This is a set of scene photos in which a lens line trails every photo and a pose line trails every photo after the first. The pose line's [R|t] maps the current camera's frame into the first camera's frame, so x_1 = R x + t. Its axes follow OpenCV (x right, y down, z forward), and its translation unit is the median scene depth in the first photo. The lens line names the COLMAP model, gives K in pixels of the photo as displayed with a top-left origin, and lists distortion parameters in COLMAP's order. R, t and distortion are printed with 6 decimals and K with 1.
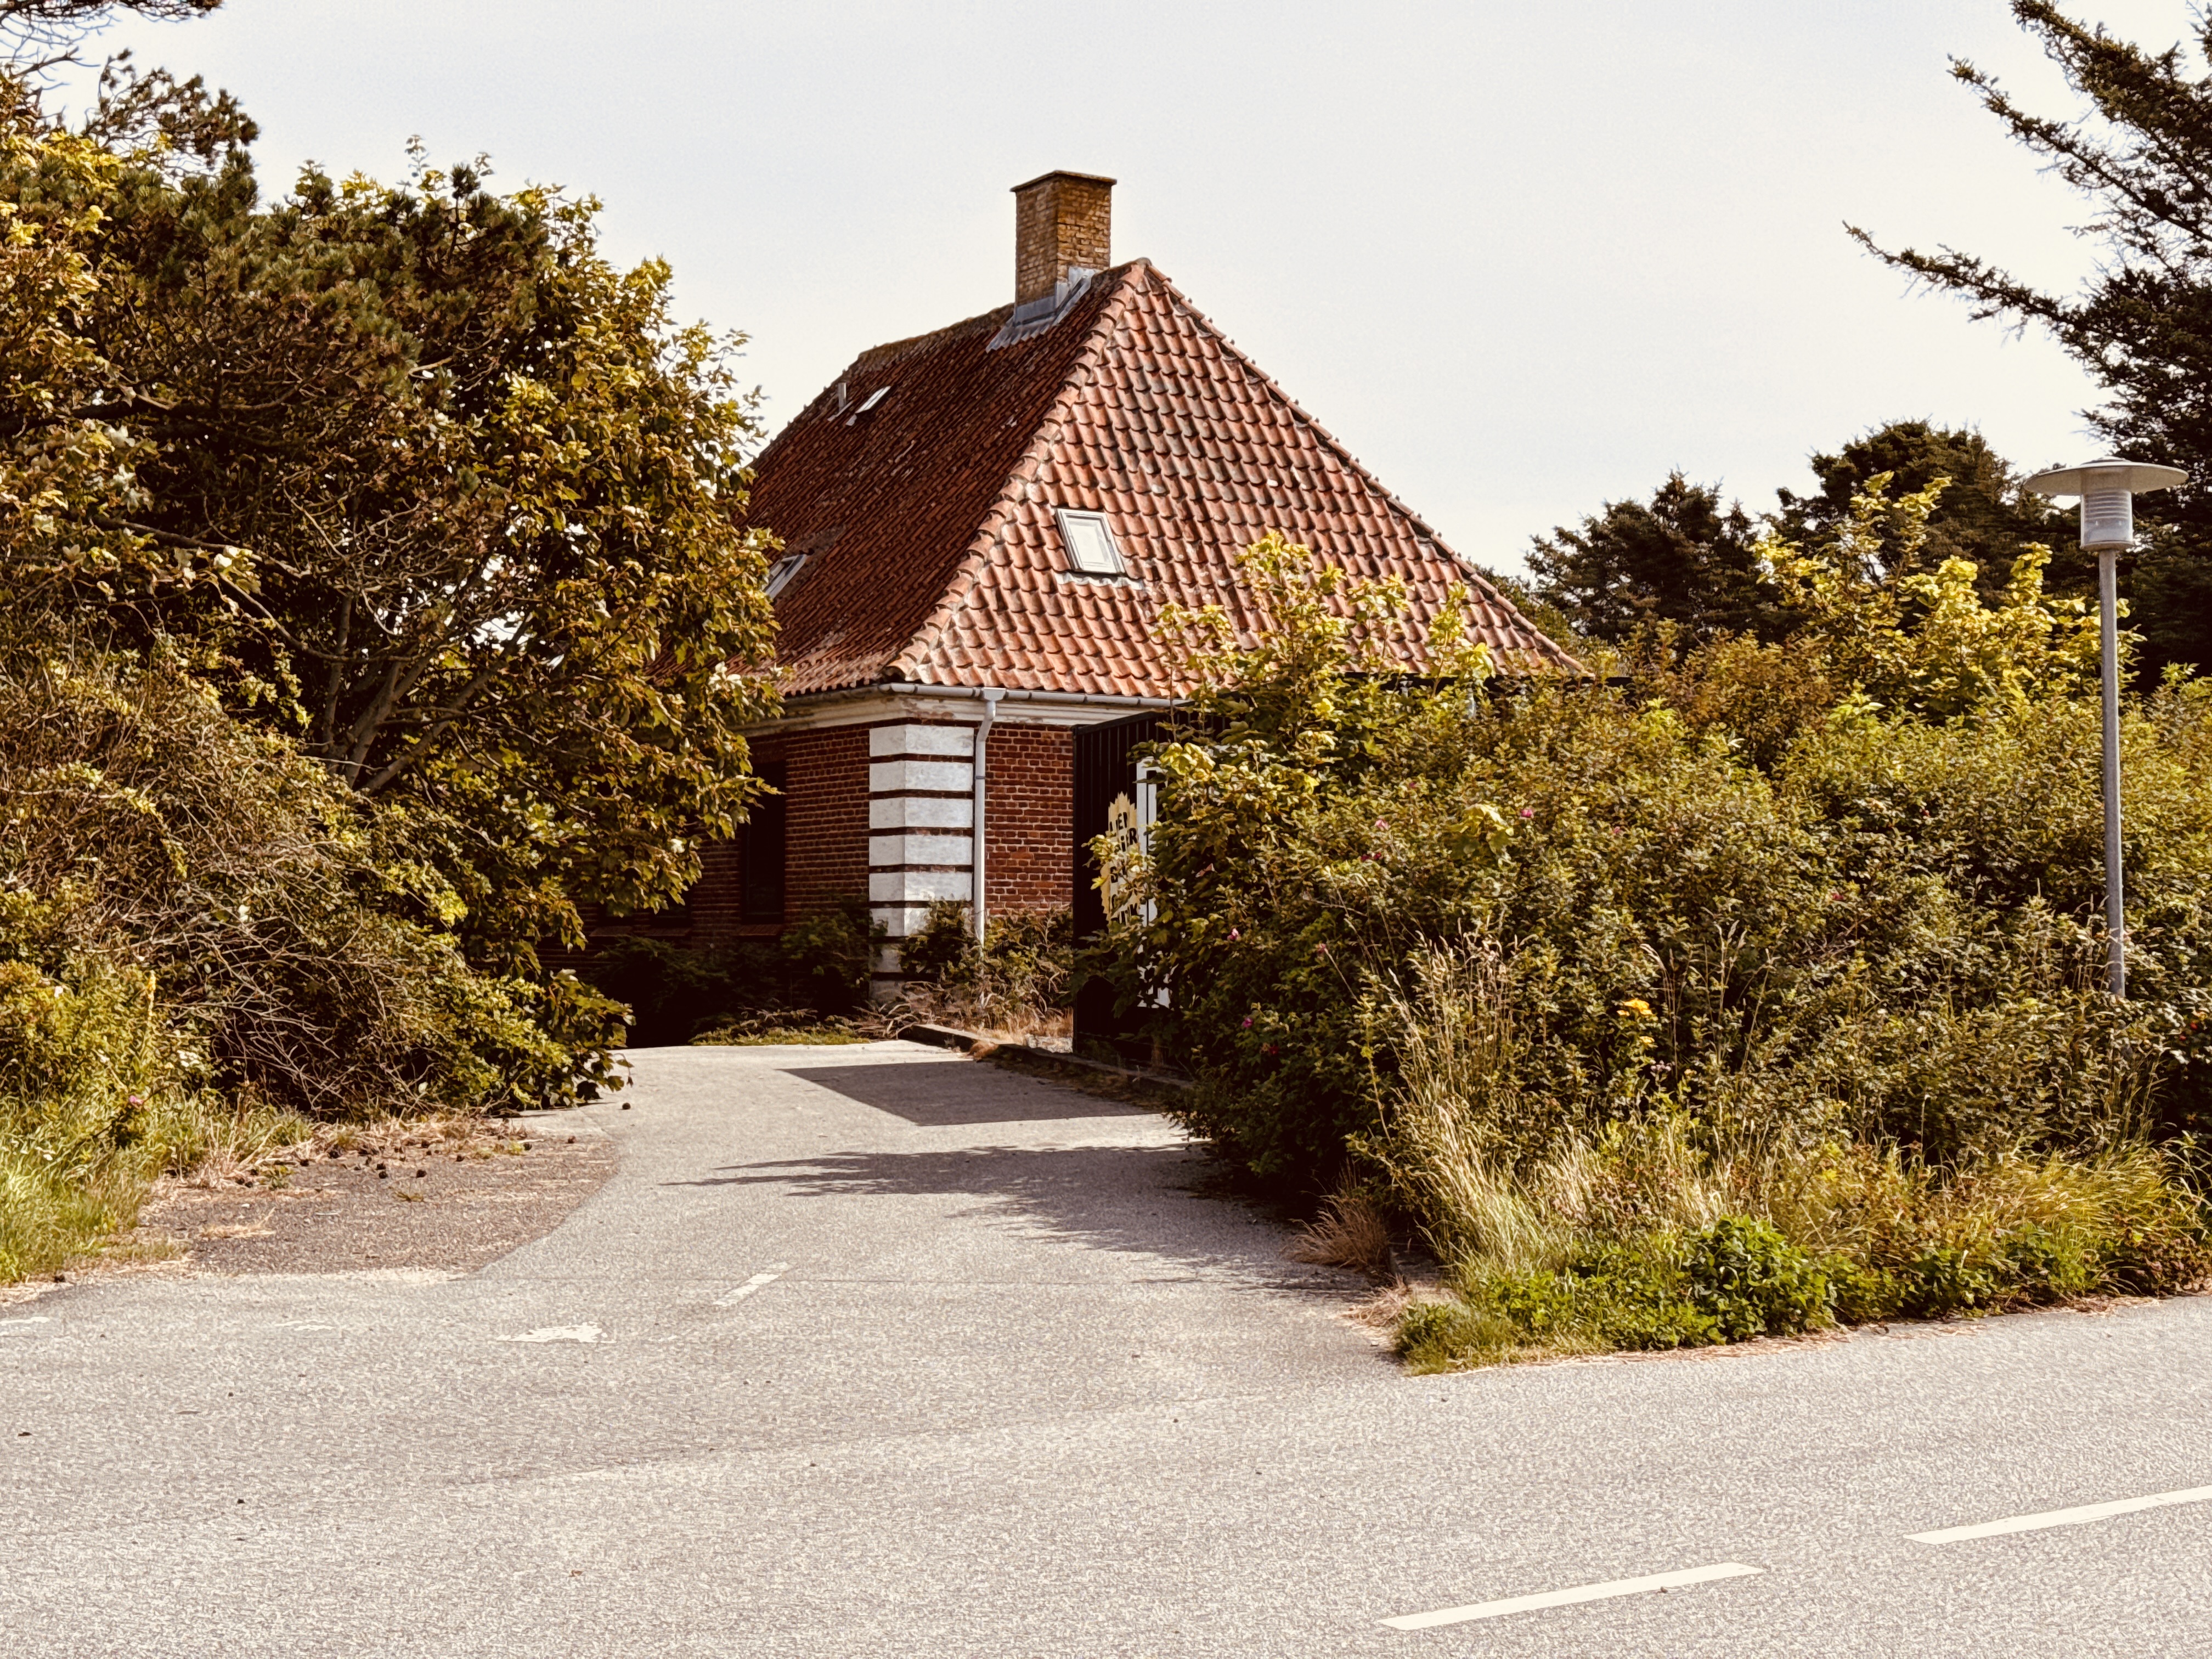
lens RADIAL K [[3129.7, 0, 1106.0], [0, 3129.7, 829.5], [0, 0, 1]] dist [0.383631, 0.009407]
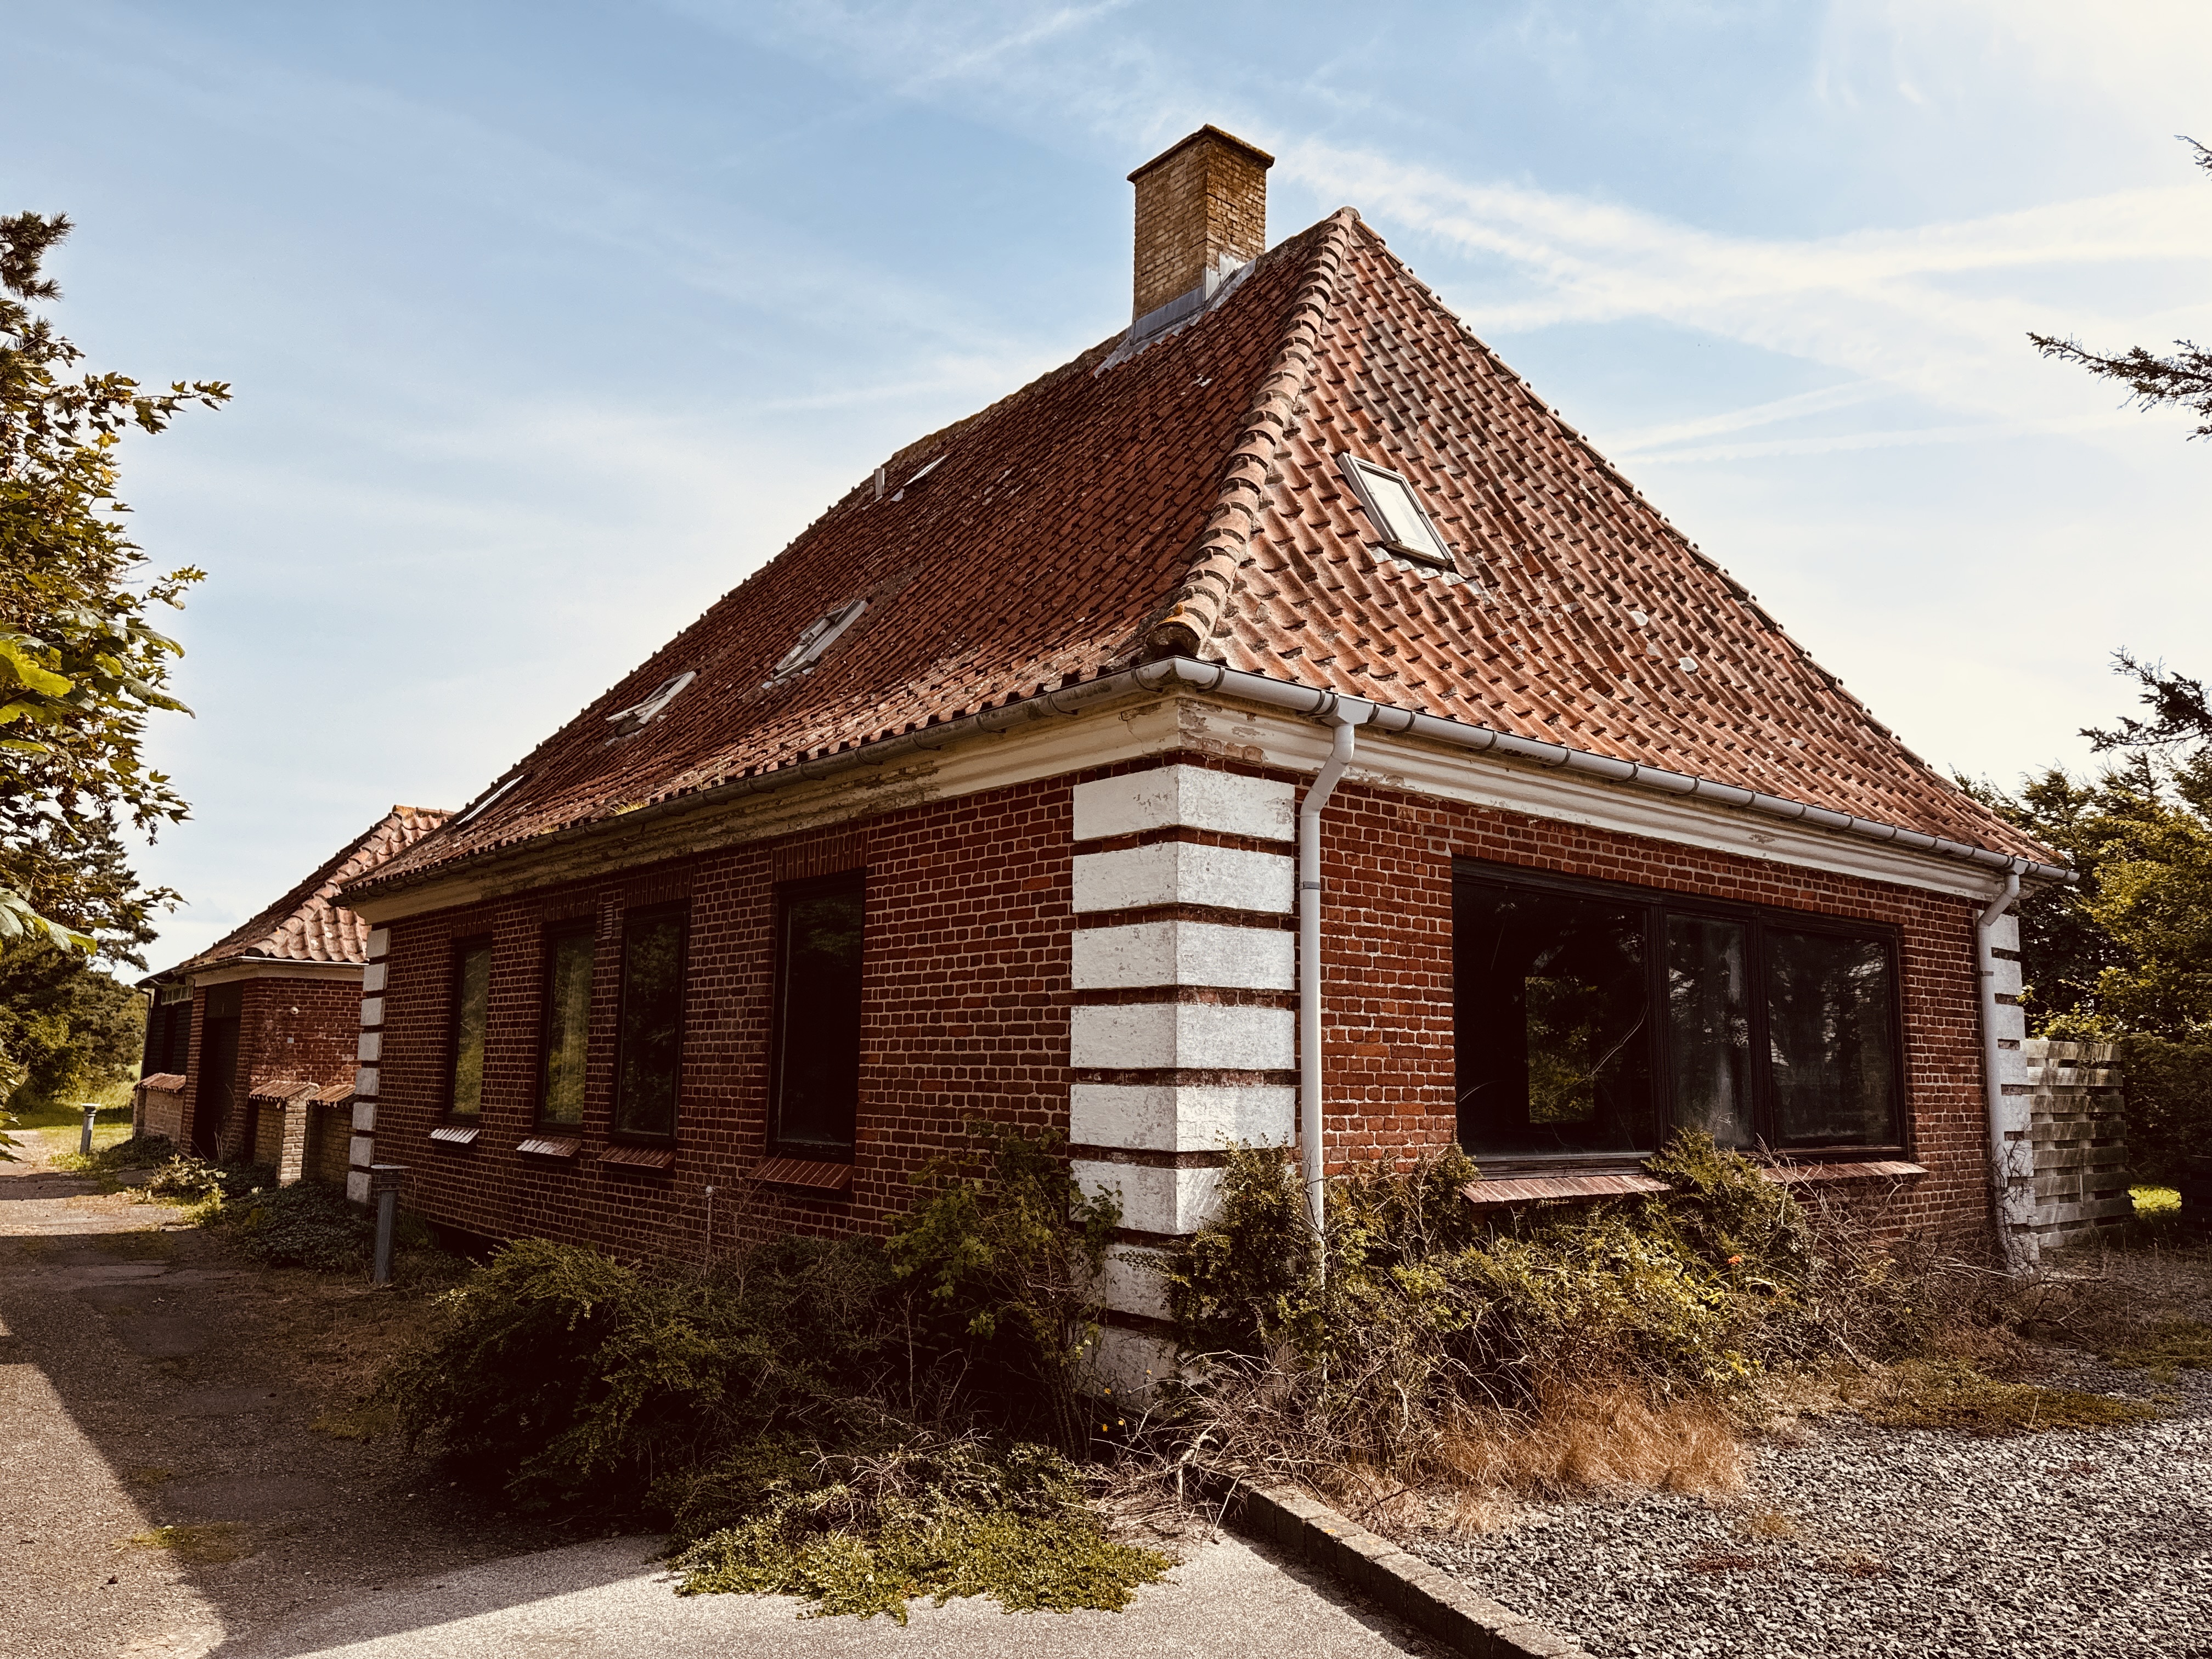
lens RADIAL K [[1769.1, 0, 1106.0], [0, 1769.1, 829.5], [0, 0, 1]] dist [0.164875, -0.000689]
pose [[0.993578, 0.025228, 0.110300, -0.101673], [-0.014149, 0.994877, -0.100095, 0.002522], [-0.112260, 0.097891, 0.988845, 0.733837]]
